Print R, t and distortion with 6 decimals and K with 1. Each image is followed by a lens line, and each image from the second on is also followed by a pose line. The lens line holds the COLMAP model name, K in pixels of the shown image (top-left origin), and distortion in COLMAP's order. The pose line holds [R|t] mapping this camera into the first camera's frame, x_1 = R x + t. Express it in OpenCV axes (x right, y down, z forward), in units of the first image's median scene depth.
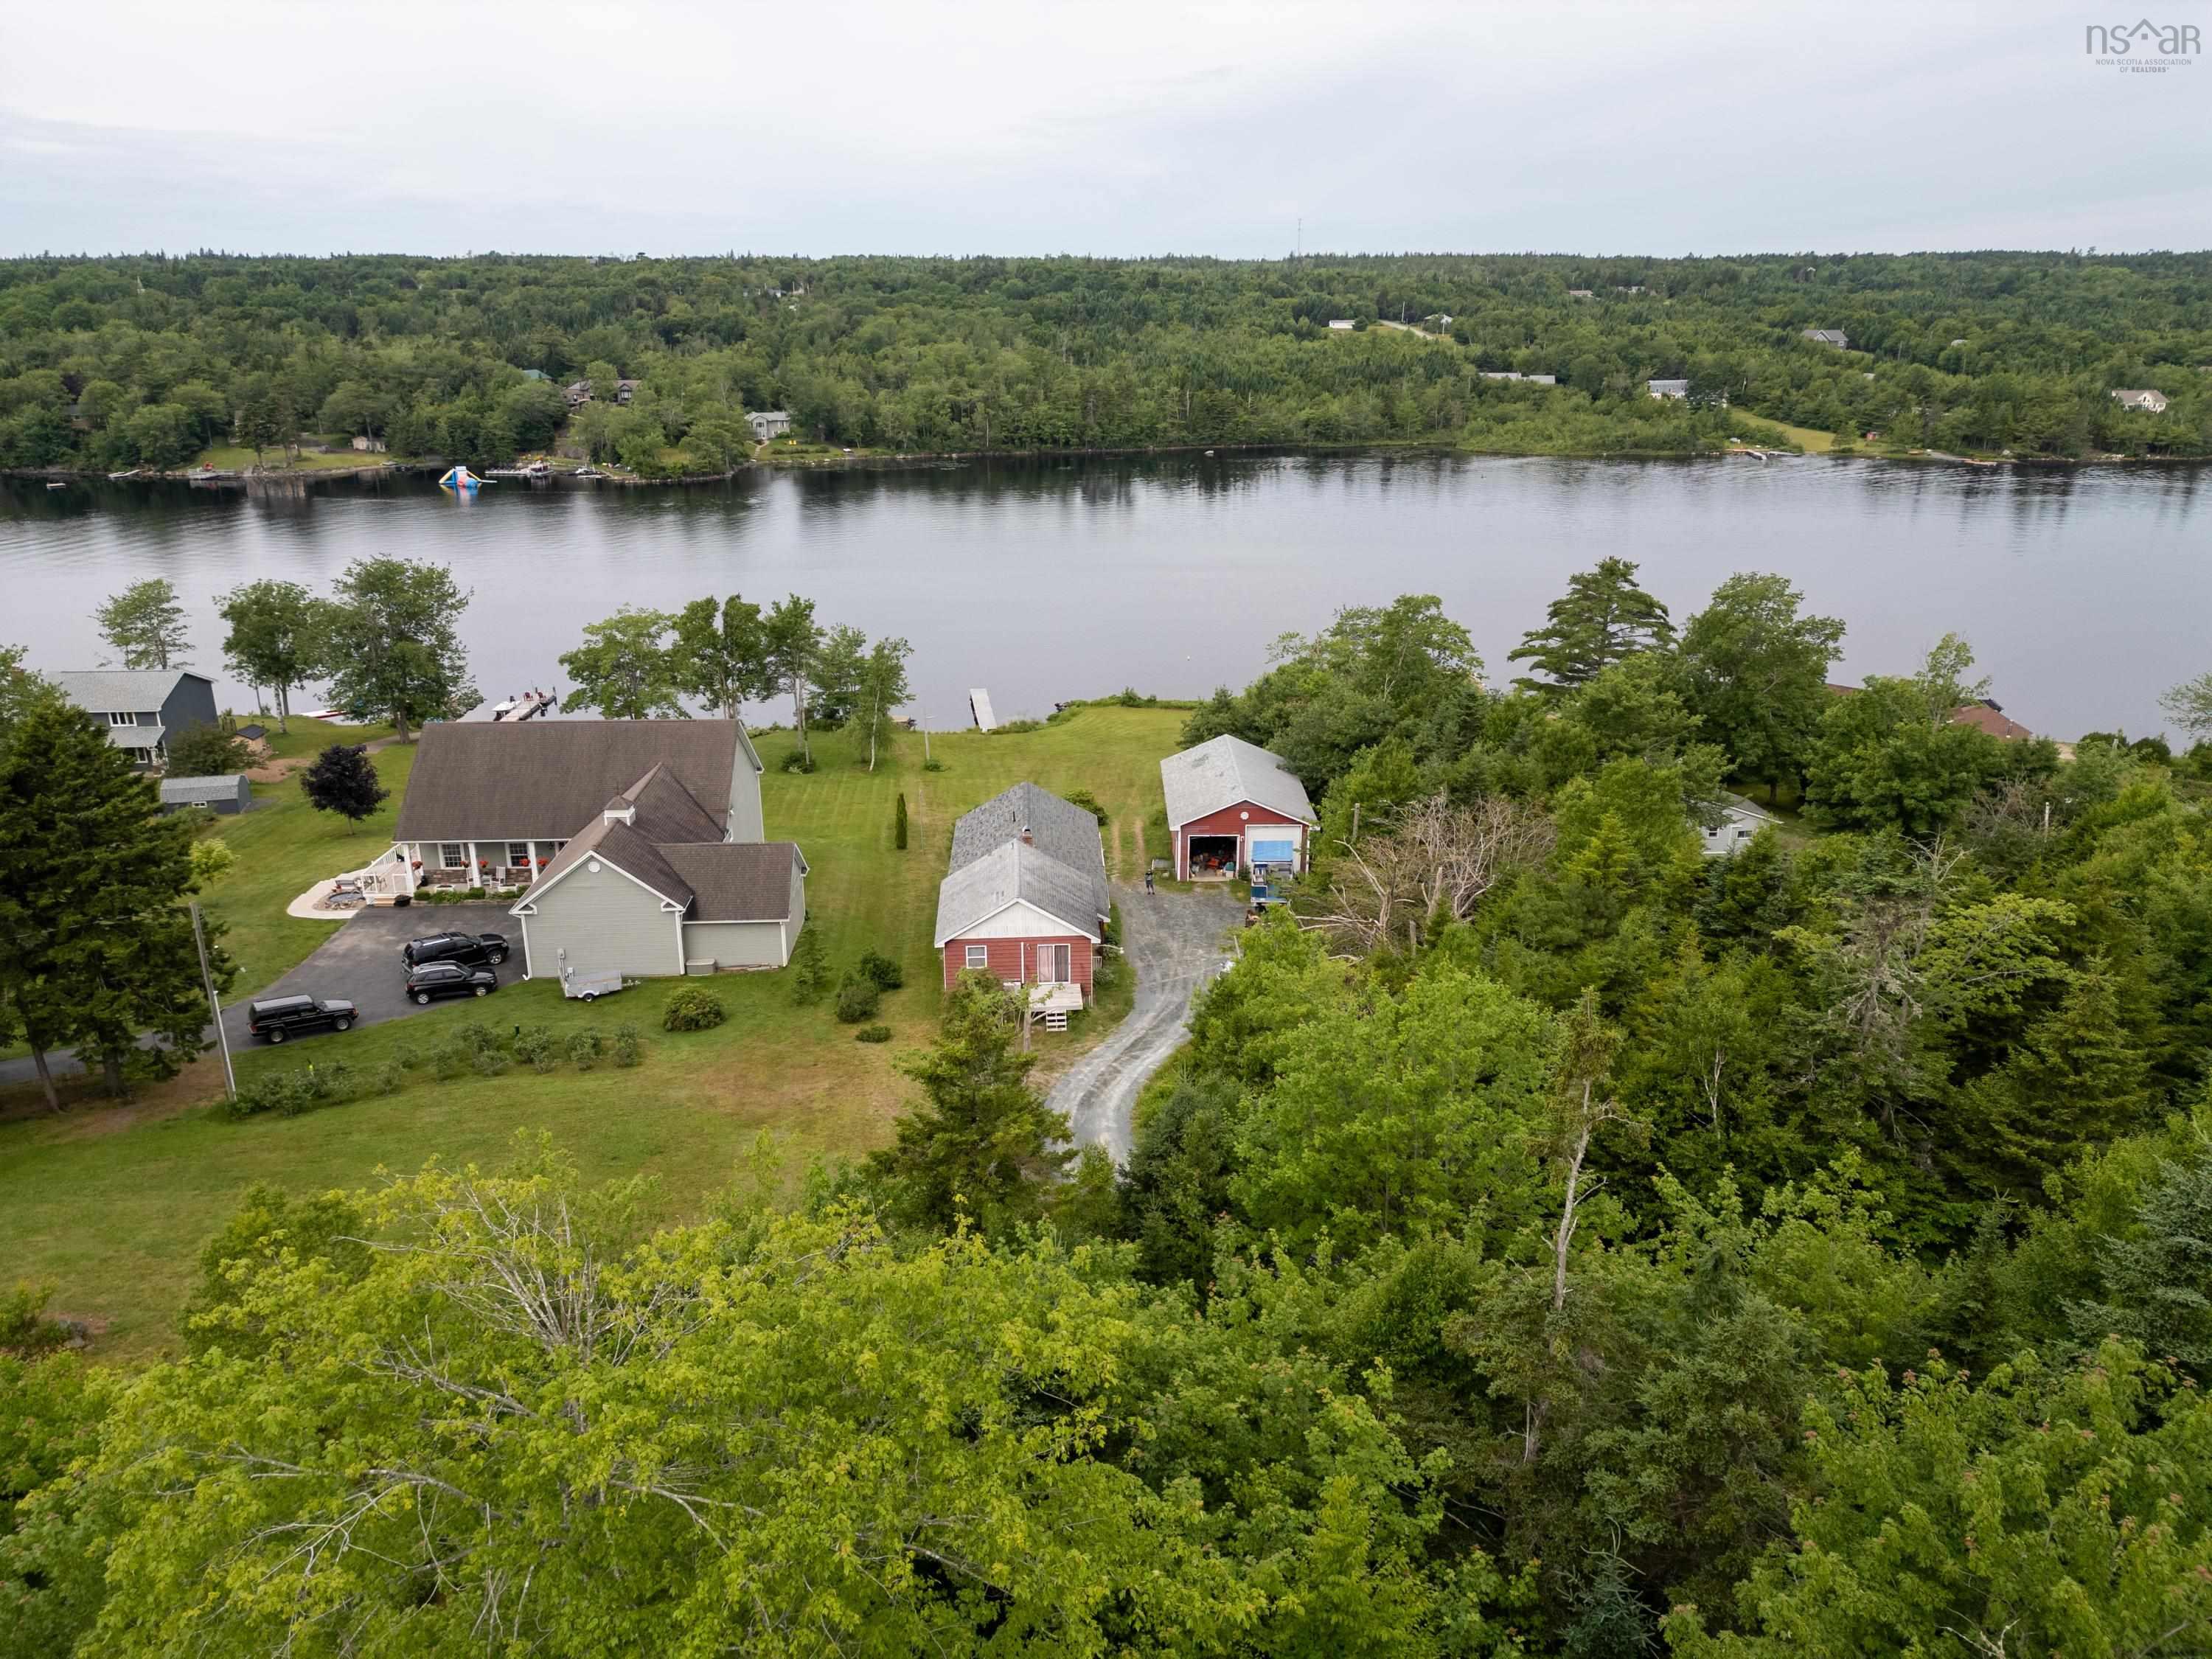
lens RADIAL K [[1548.1, 0, 1111.2], [0, 1548.1, 828.2], [0, 0, 1]] dist [0.078079, -0.072776]
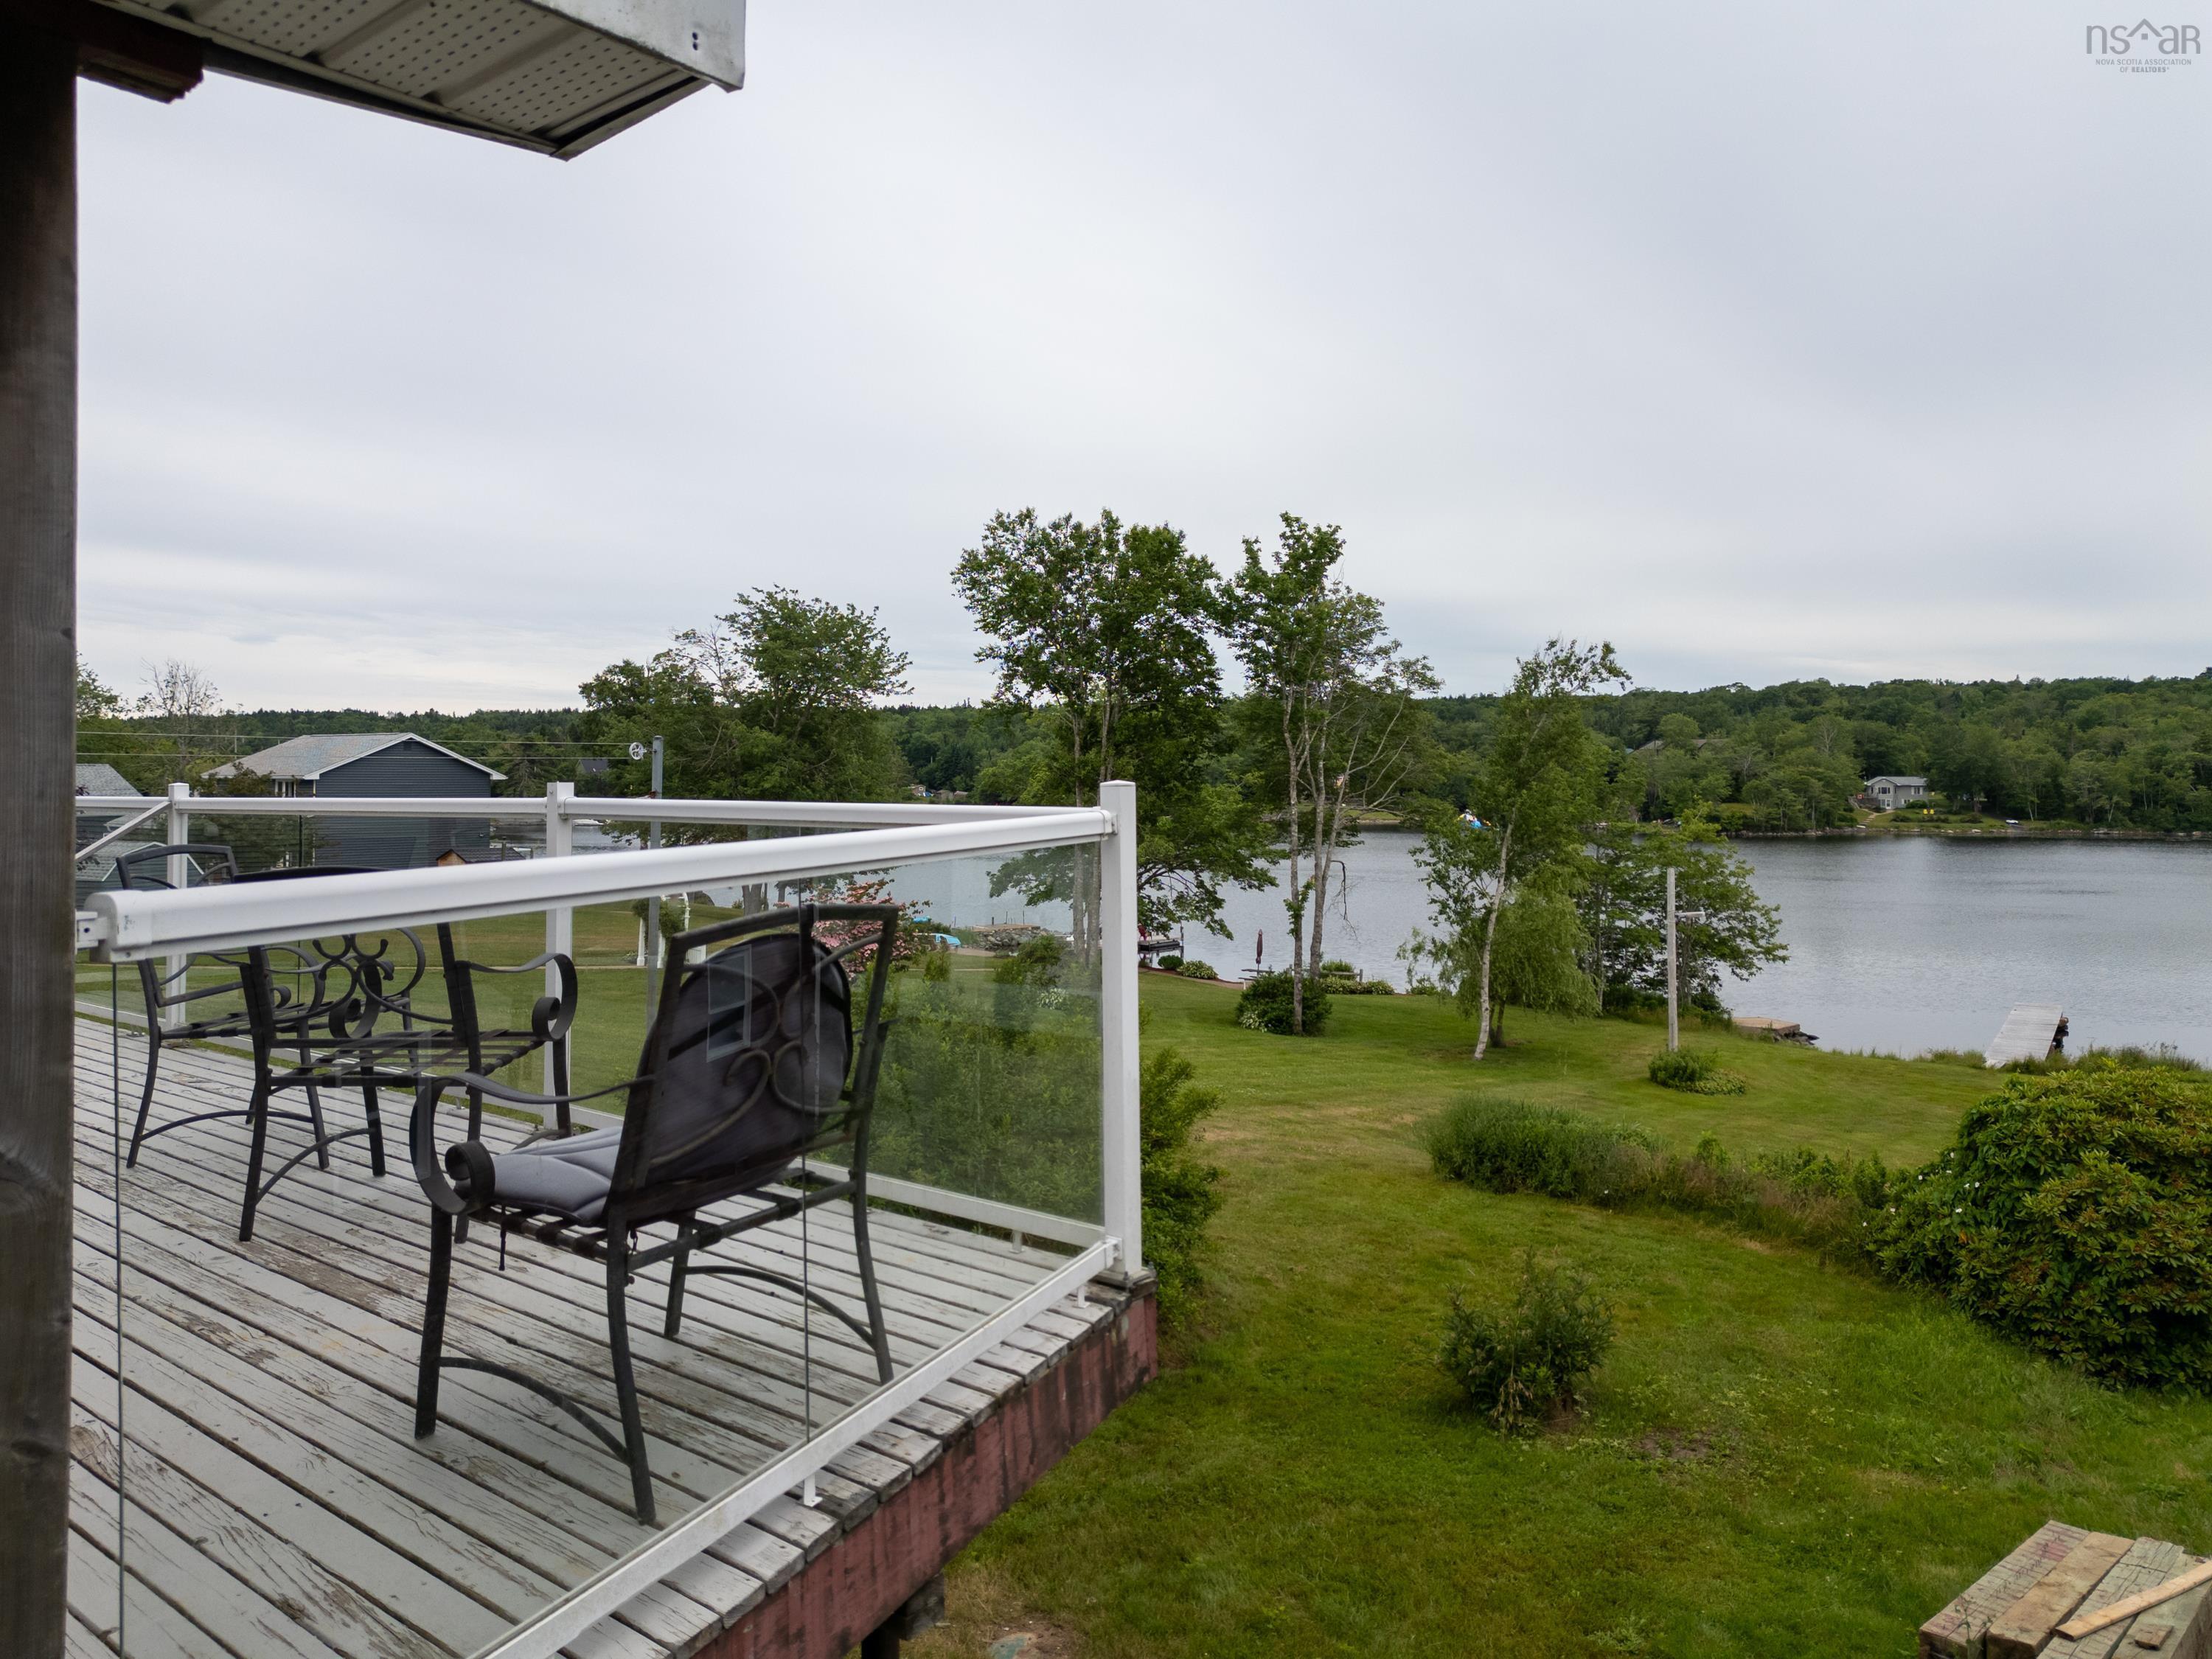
lens RADIAL K [[1576.4, 0, 1104.3], [0, 1576.4, 766.7], [0, 0, 1]] dist [0.086476, -0.091970]
pose [[0.751751, -0.003895, -0.659435, 0.000915], [-0.212173, 0.945382, -0.247459, 0.000866], [0.624382, 0.325942, 0.709866, 0.208326]]
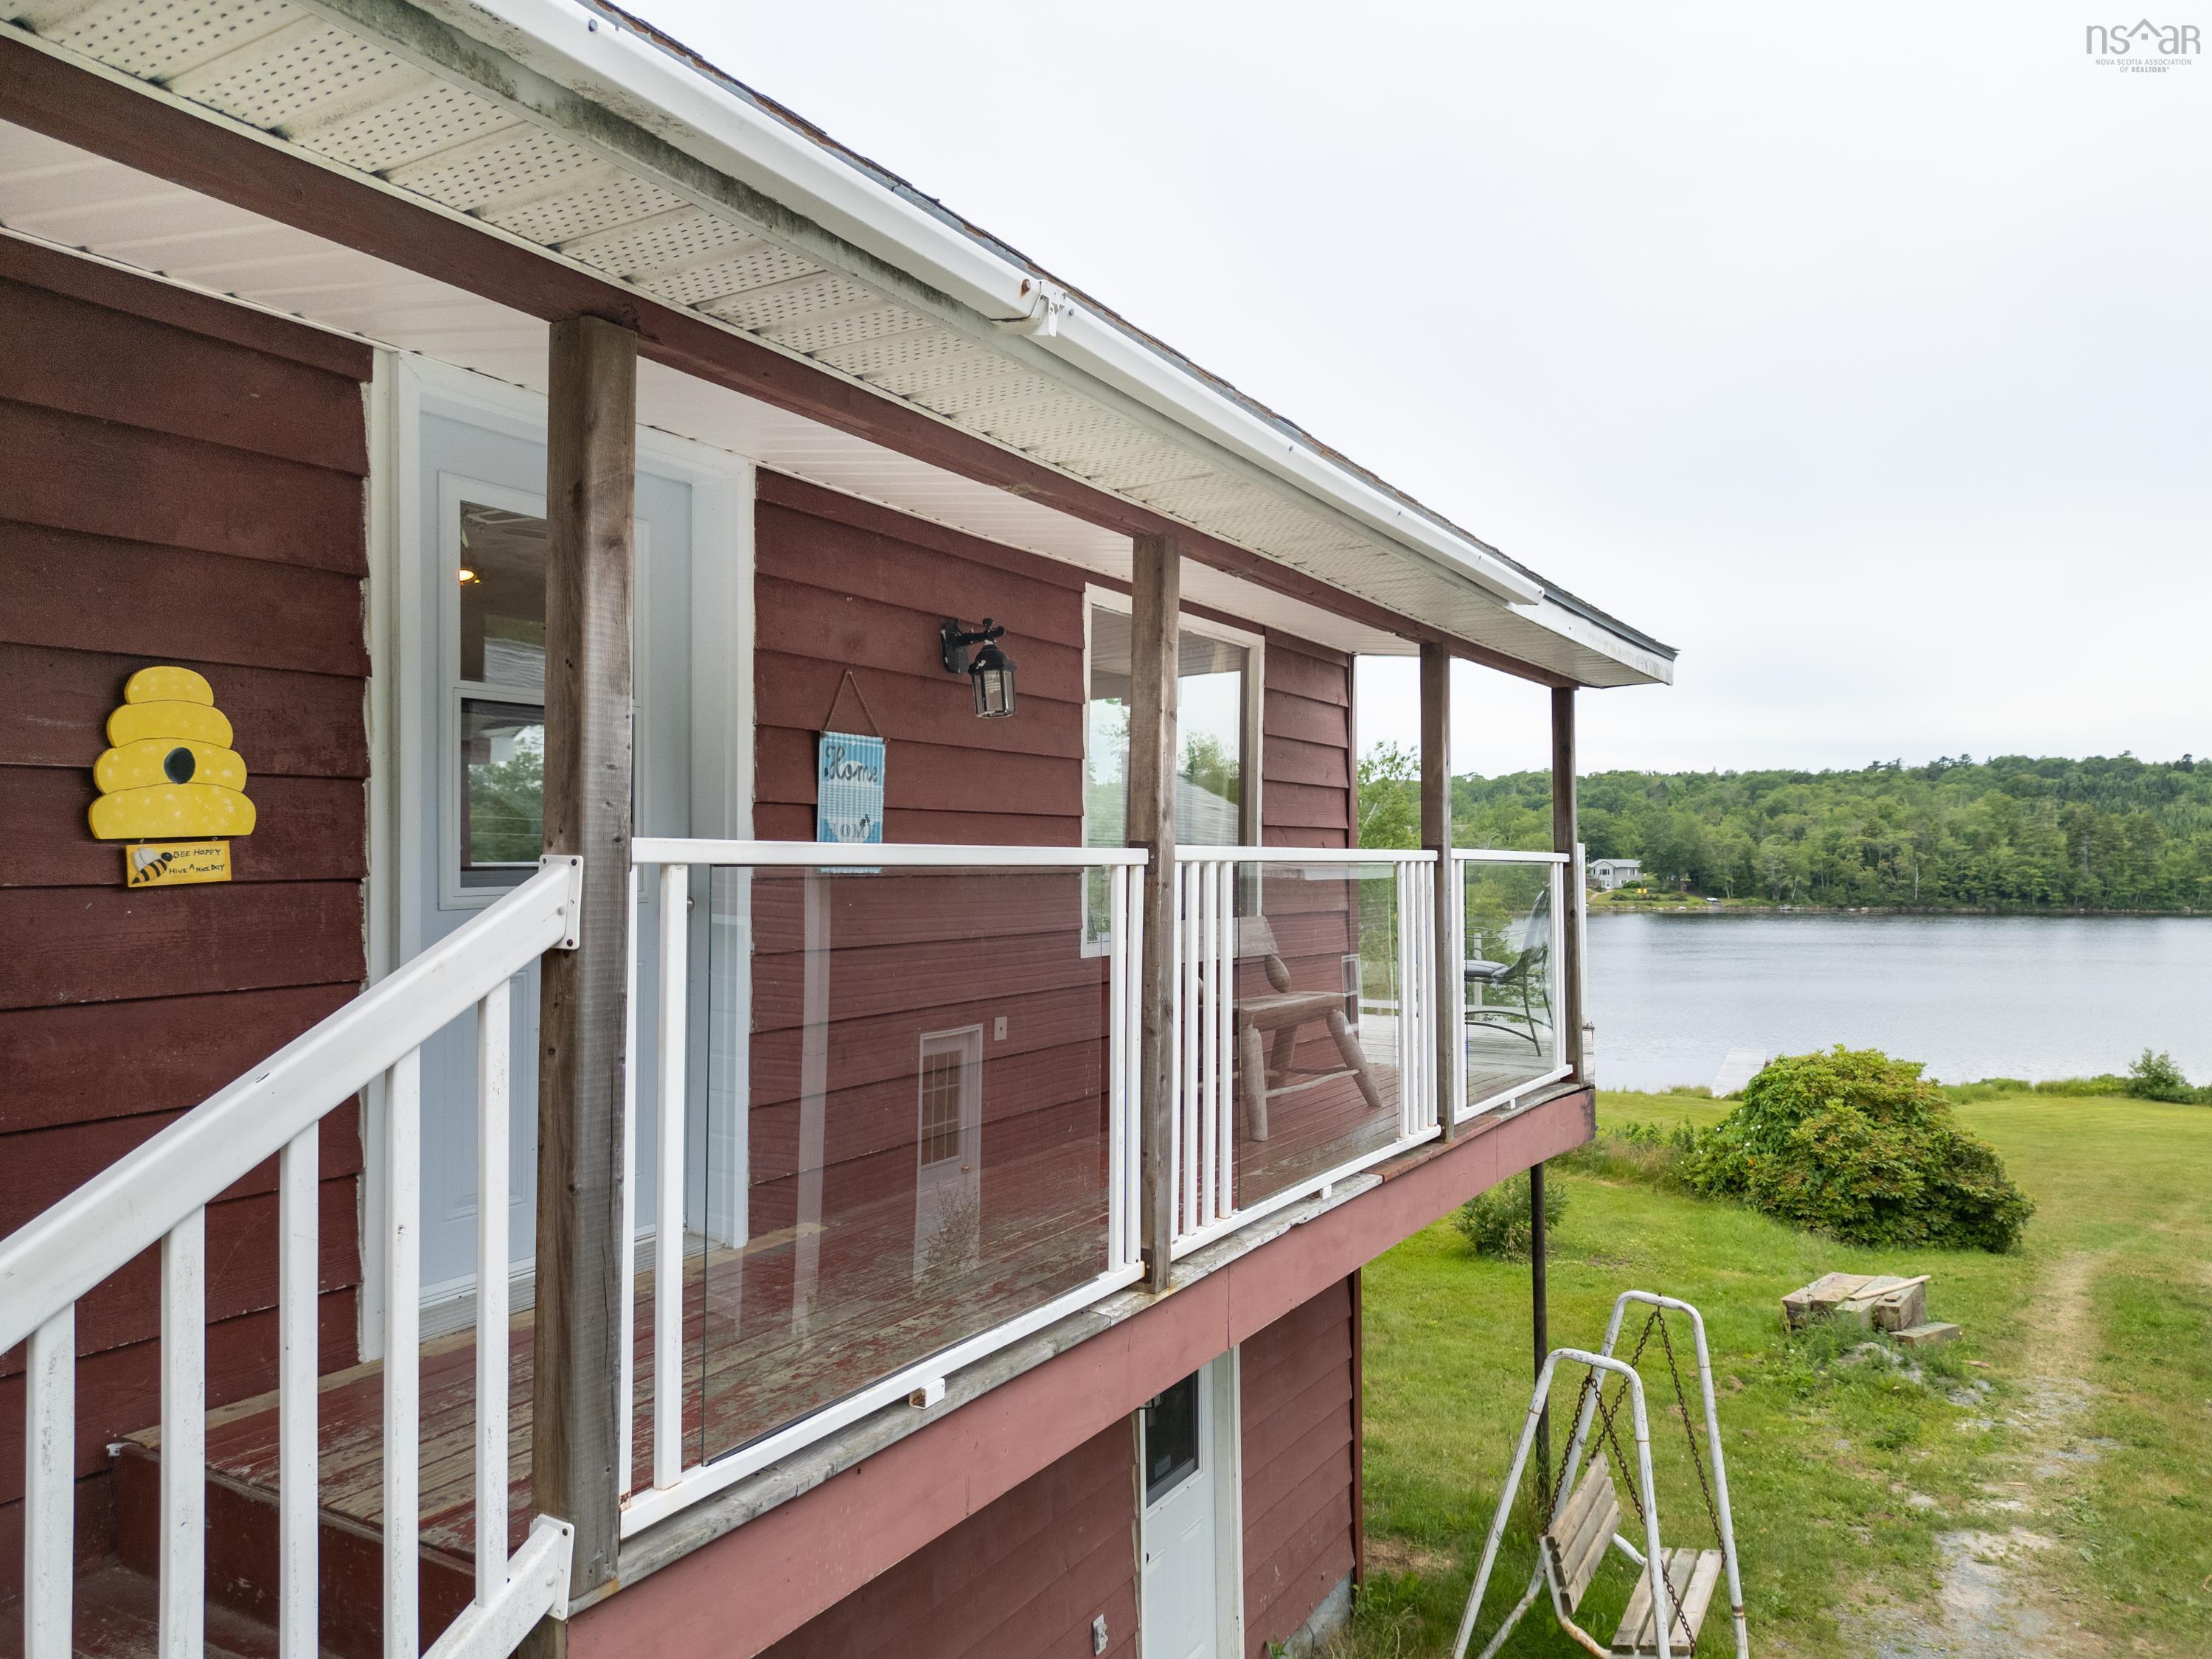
lens RADIAL K [[1567.2, 0, 1110.9], [0, 1567.2, 875.2], [0, 0, 1]] dist [0.061898, -0.060872]
pose [[0.843773, 0.004132, -0.536685, 0.001829], [-0.171486, 0.949627, -0.262299, 0.005969], [0.508567, 0.313355, 0.801978, 0.193955]]
